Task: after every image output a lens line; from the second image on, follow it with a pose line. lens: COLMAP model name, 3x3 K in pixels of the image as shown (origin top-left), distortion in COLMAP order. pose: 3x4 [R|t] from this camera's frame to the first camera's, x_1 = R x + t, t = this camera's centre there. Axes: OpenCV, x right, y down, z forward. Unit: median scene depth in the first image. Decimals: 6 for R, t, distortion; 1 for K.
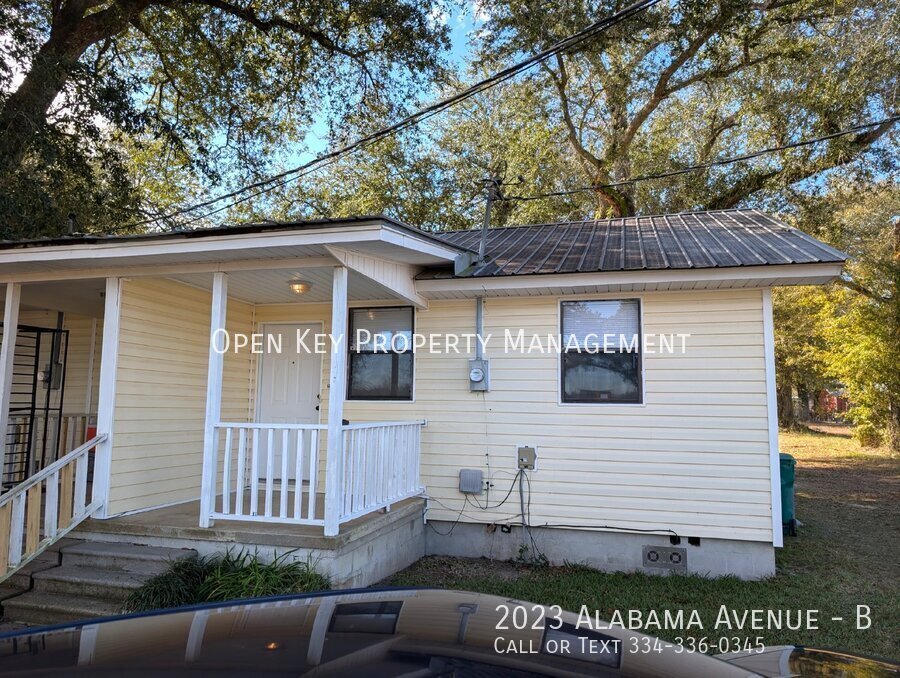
lens RADIAL K [[614.2, 0, 450.0], [0, 614.2, 339.0], [0, 0, 1]] dist [-0.000421, 0.000773]
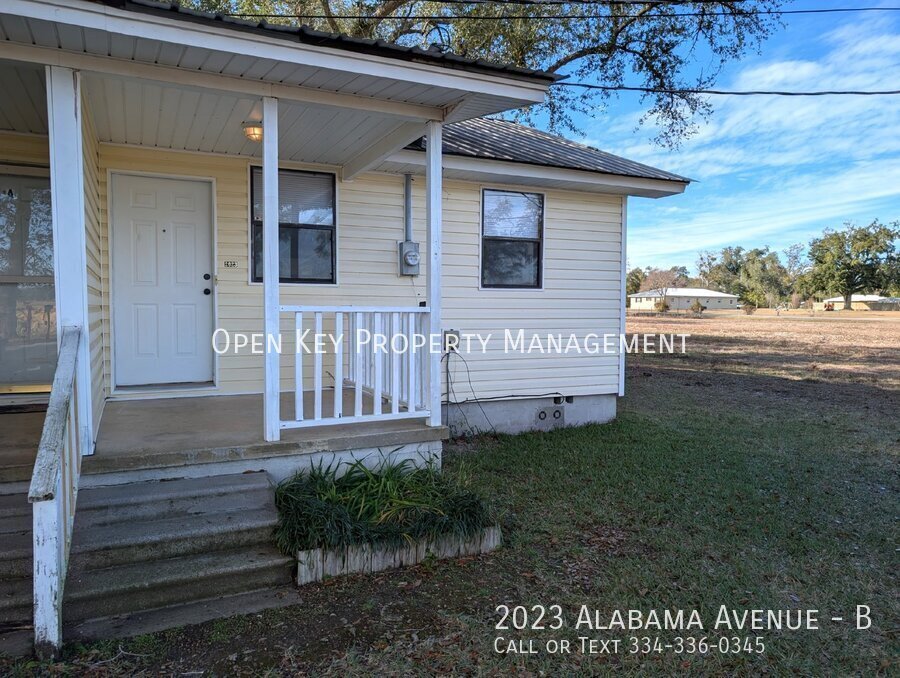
lens RADIAL K [[614.2, 0, 450.0], [0, 614.2, 339.0], [0, 0, 1]] dist [-0.000421, 0.000773]
pose [[0.771259, -0.044166, 0.634987, -0.566748], [-0.068859, 0.985946, 0.152213, 0.037378], [-0.632785, -0.161121, 0.757379, 0.233577]]
